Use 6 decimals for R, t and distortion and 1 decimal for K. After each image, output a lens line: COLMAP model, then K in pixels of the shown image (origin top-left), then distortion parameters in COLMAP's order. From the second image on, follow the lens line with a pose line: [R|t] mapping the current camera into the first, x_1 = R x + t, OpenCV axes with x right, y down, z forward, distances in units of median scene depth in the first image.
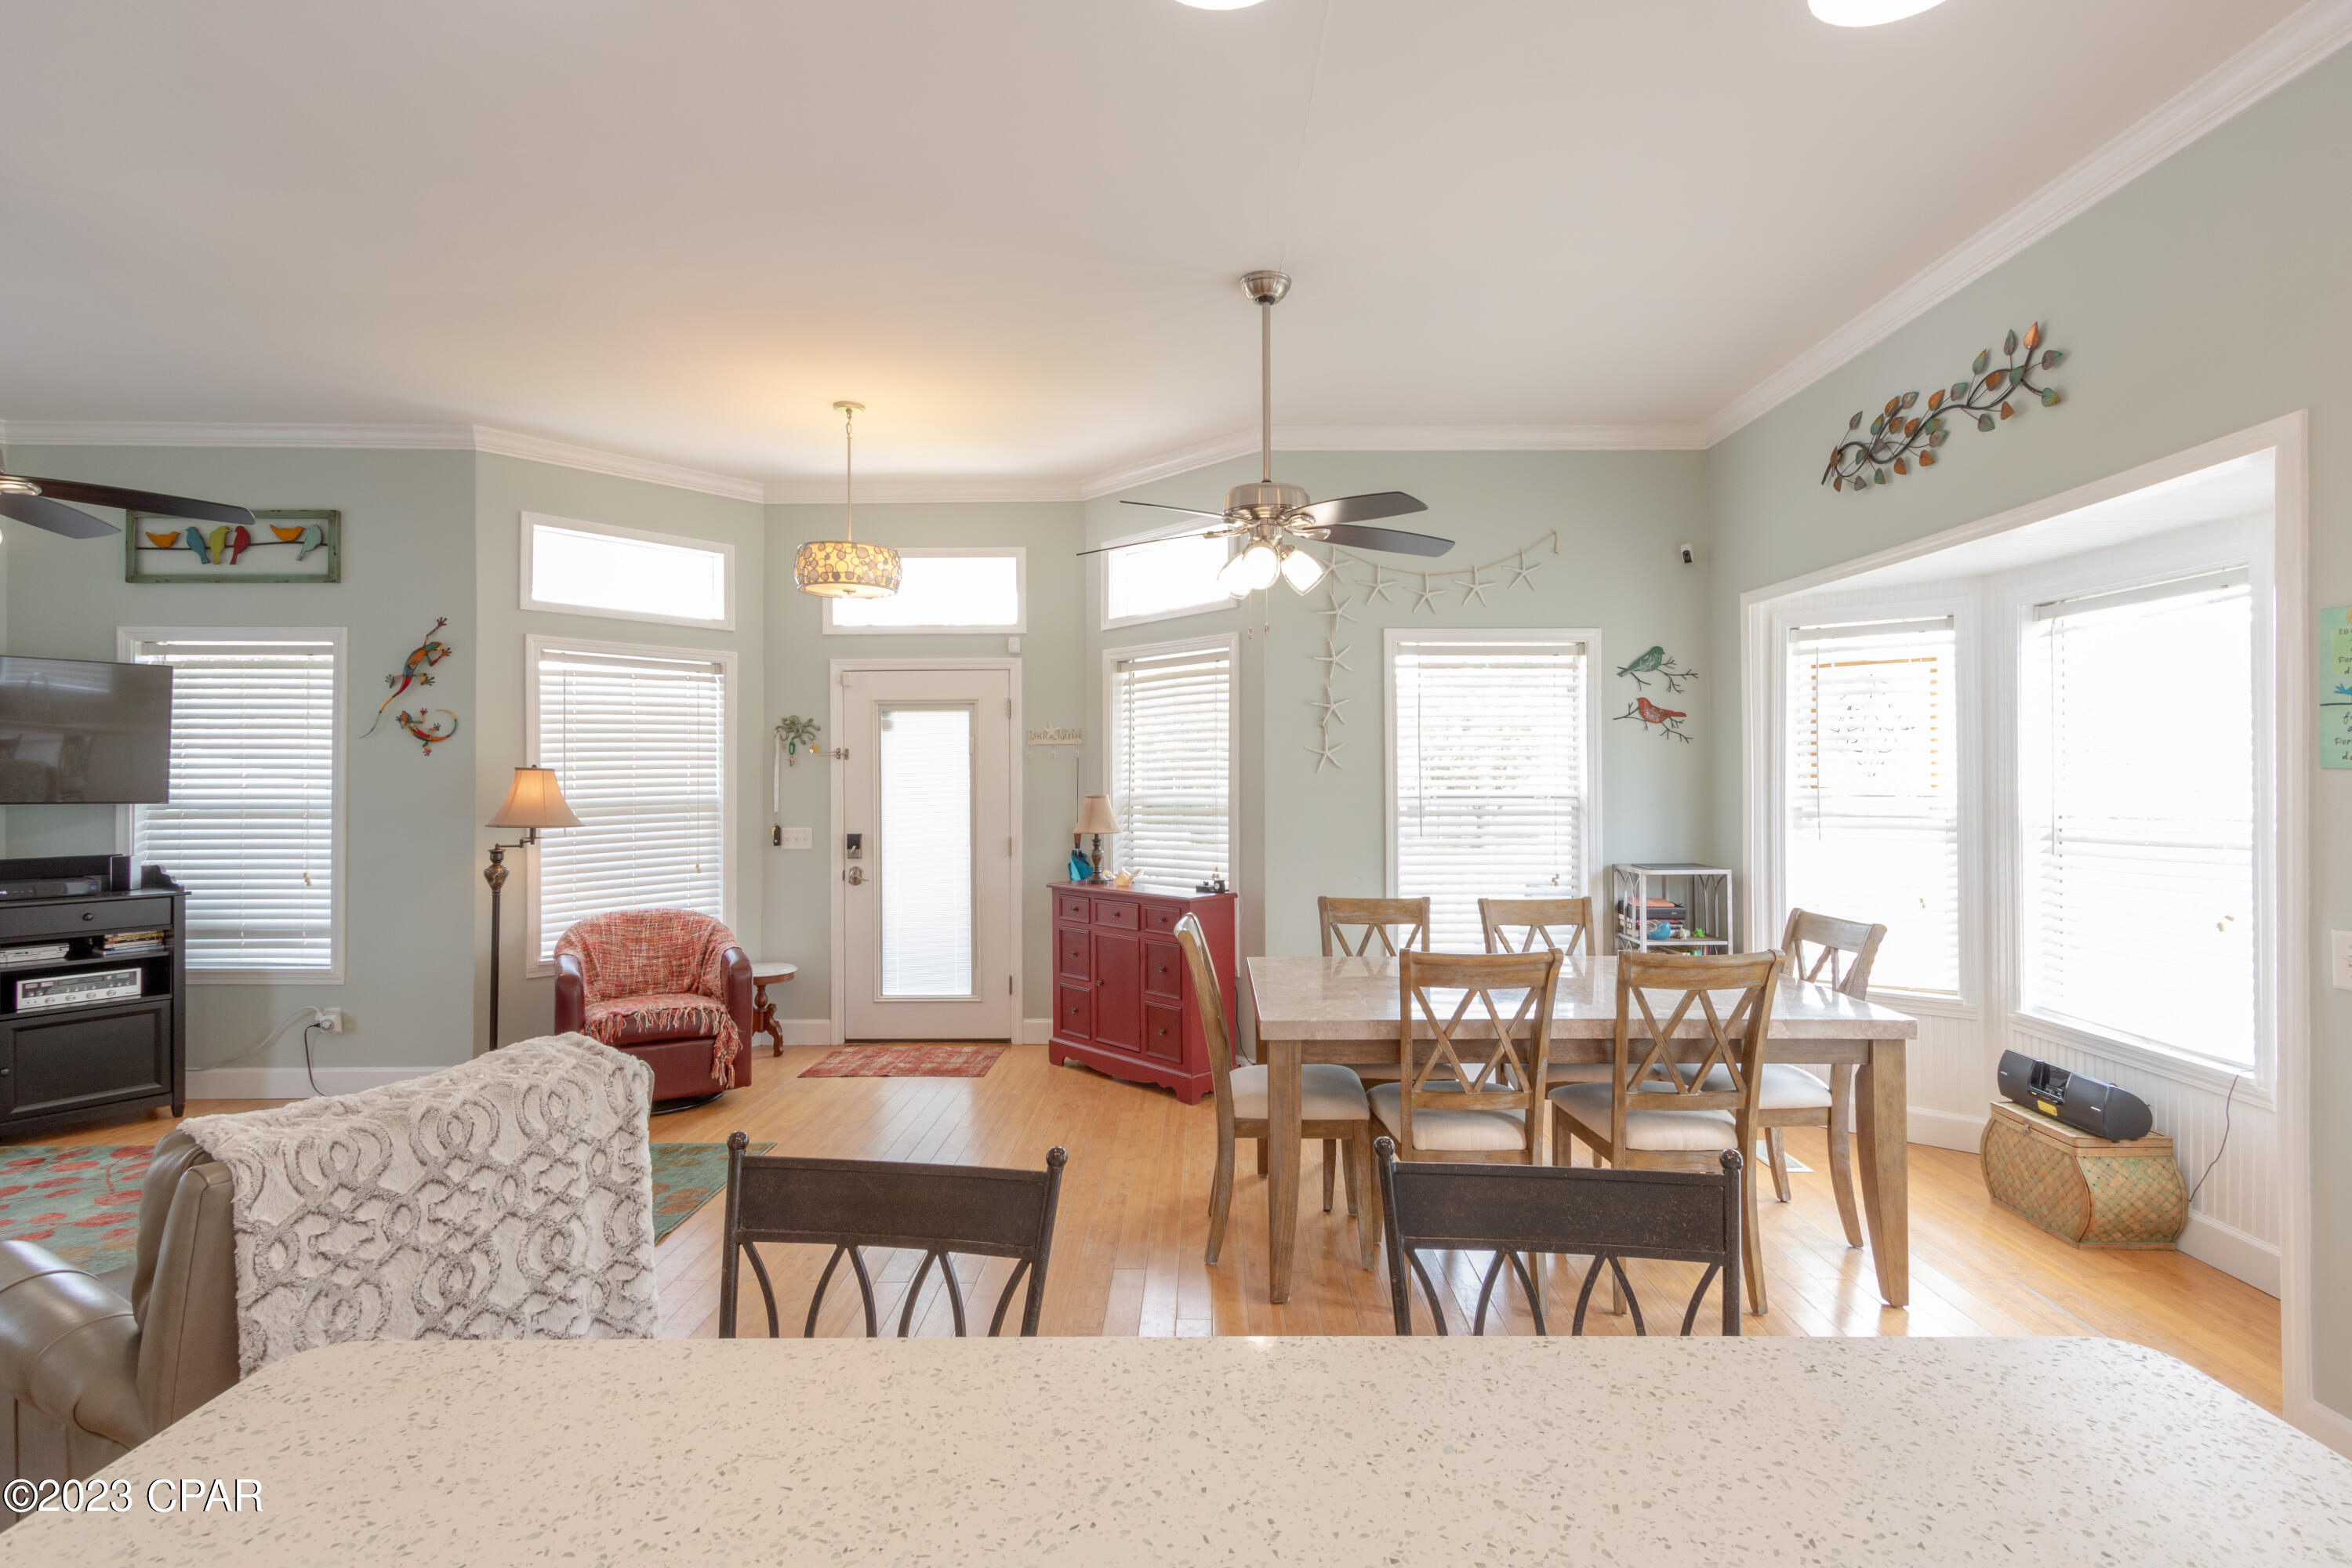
lens RADIAL K [[1112.9, 0, 1181.8], [0, 1112.9, 772.6], [0, 0, 1]] dist [-0.000823, -0.000512]
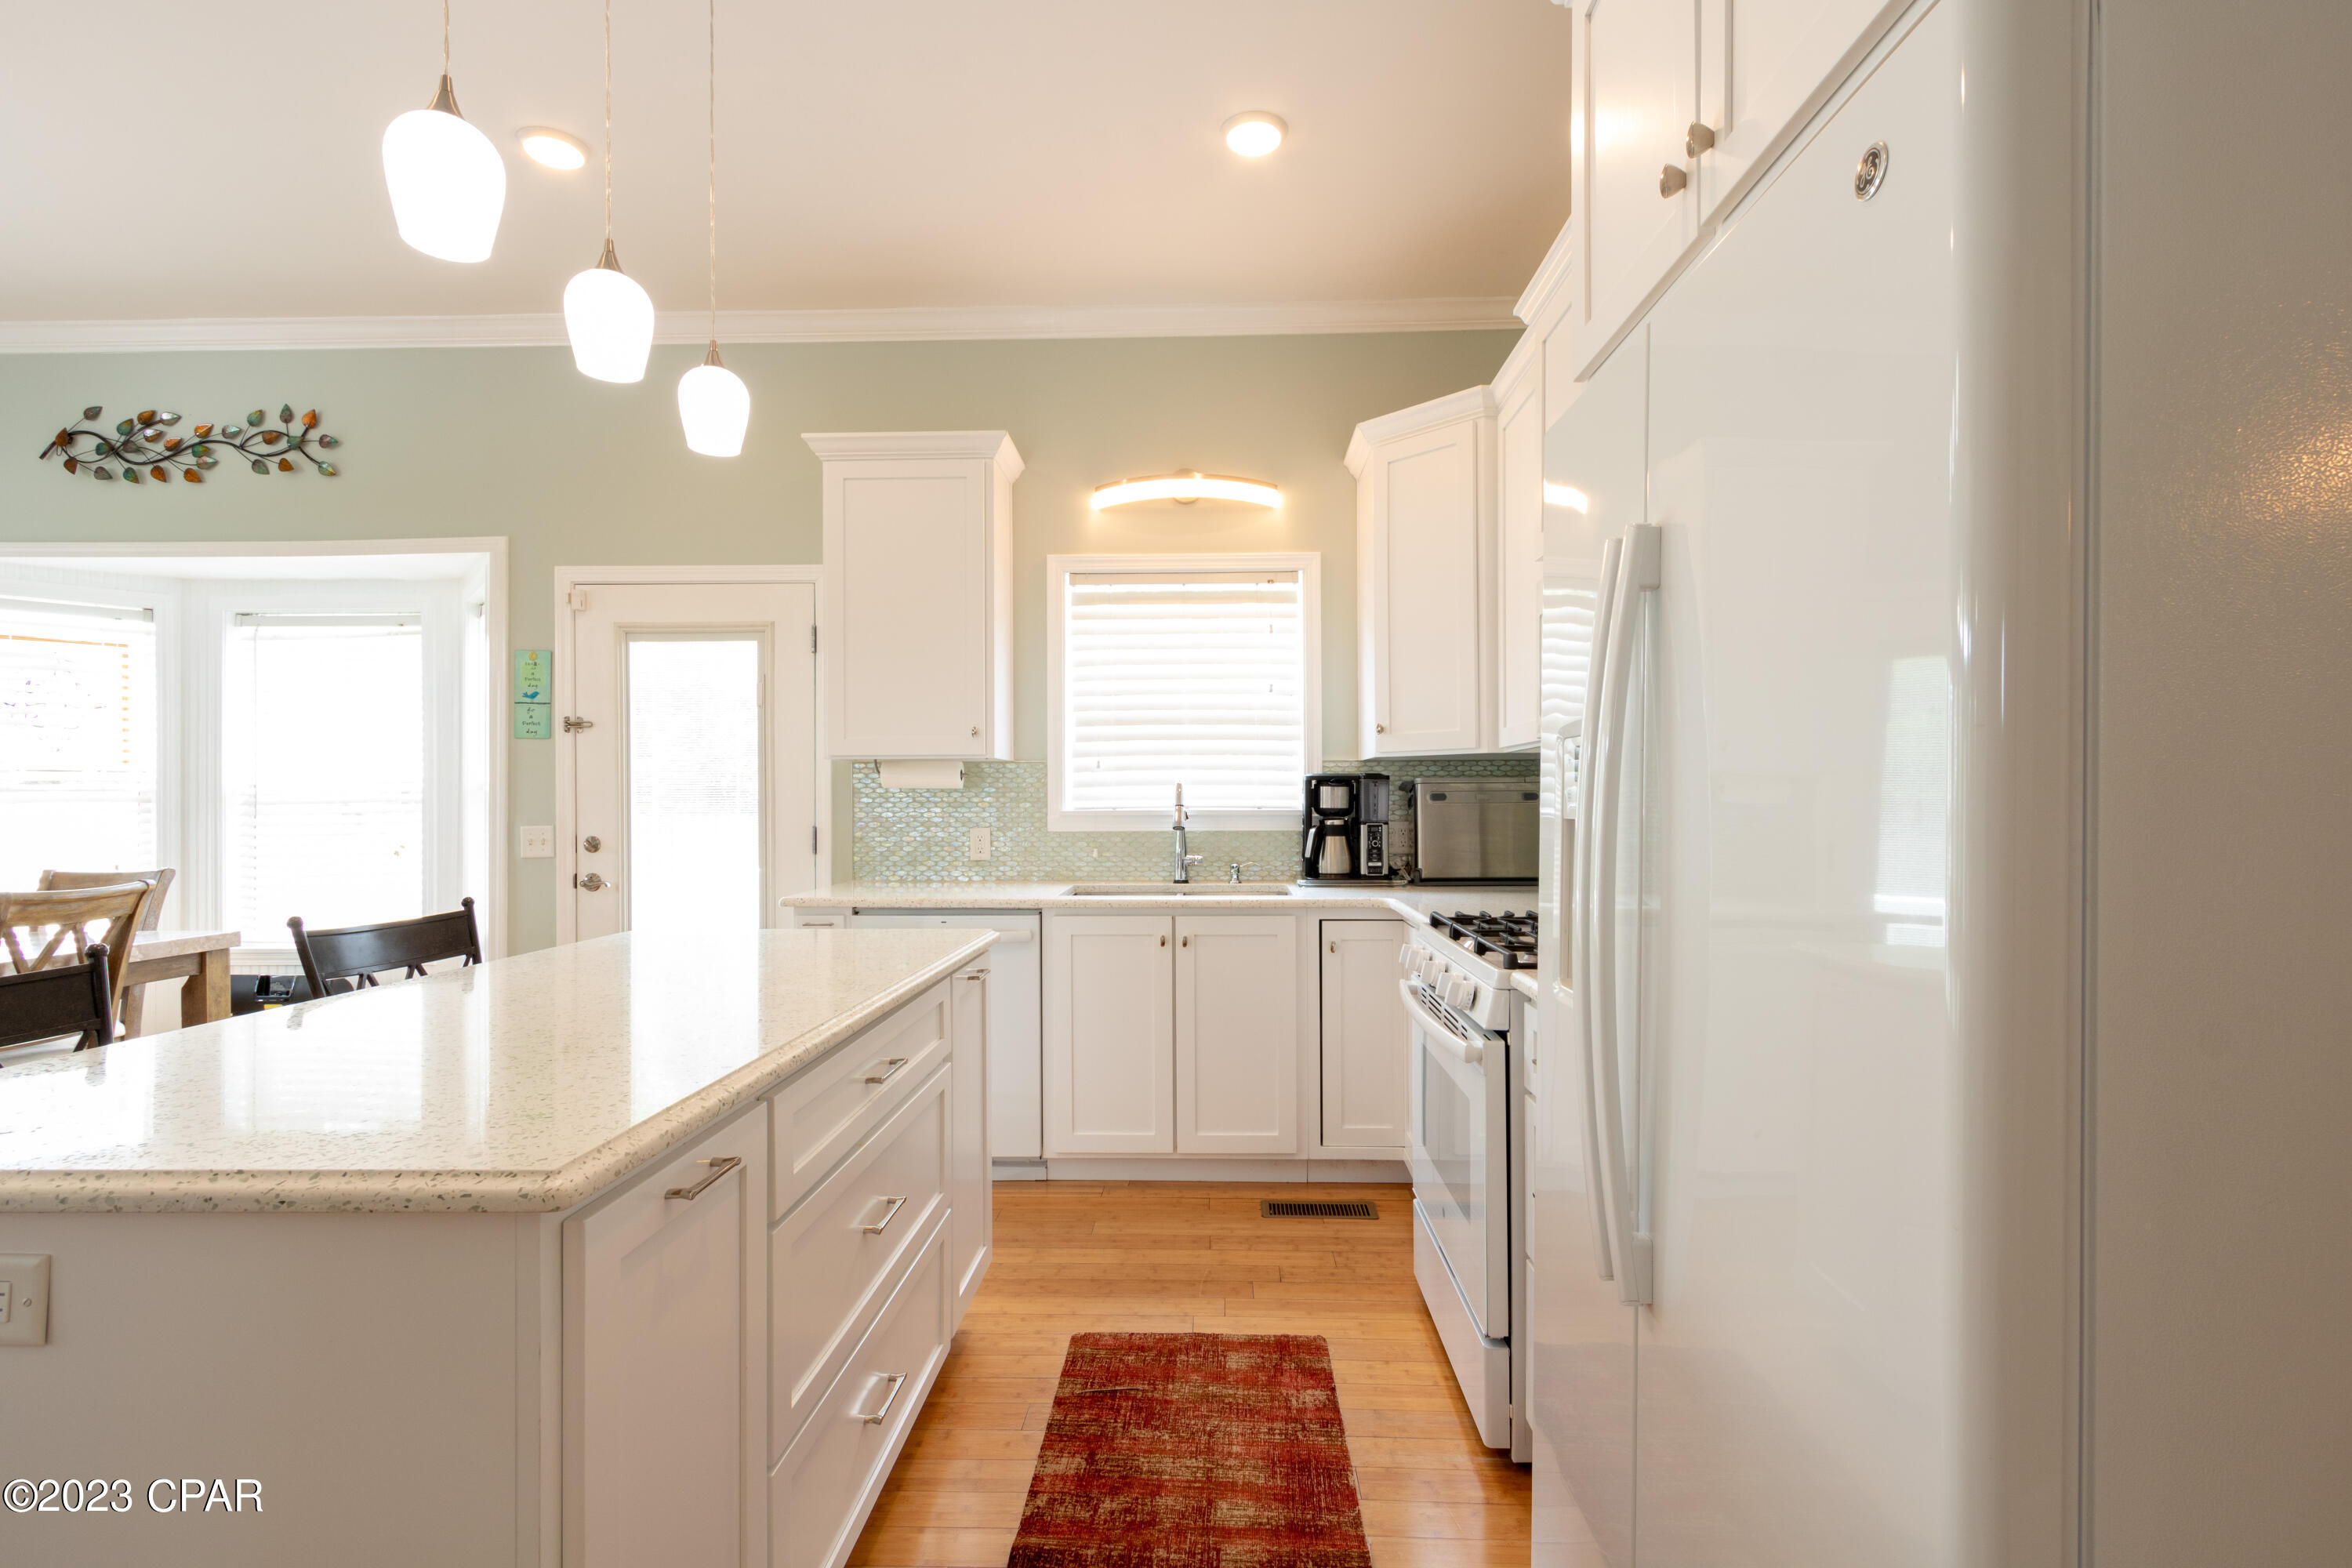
lens RADIAL K [[1132.7, 0, 1175.3], [0, 1132.7, 791.1], [0, 0, 1]] dist [0.000549, -0.000324]
pose [[0.040570, 0.011320, 0.999113, -0.498793], [-0.001184, 0.999936, -0.011281, 0.066441], [-0.999176, -0.000725, 0.040581, -0.095325]]
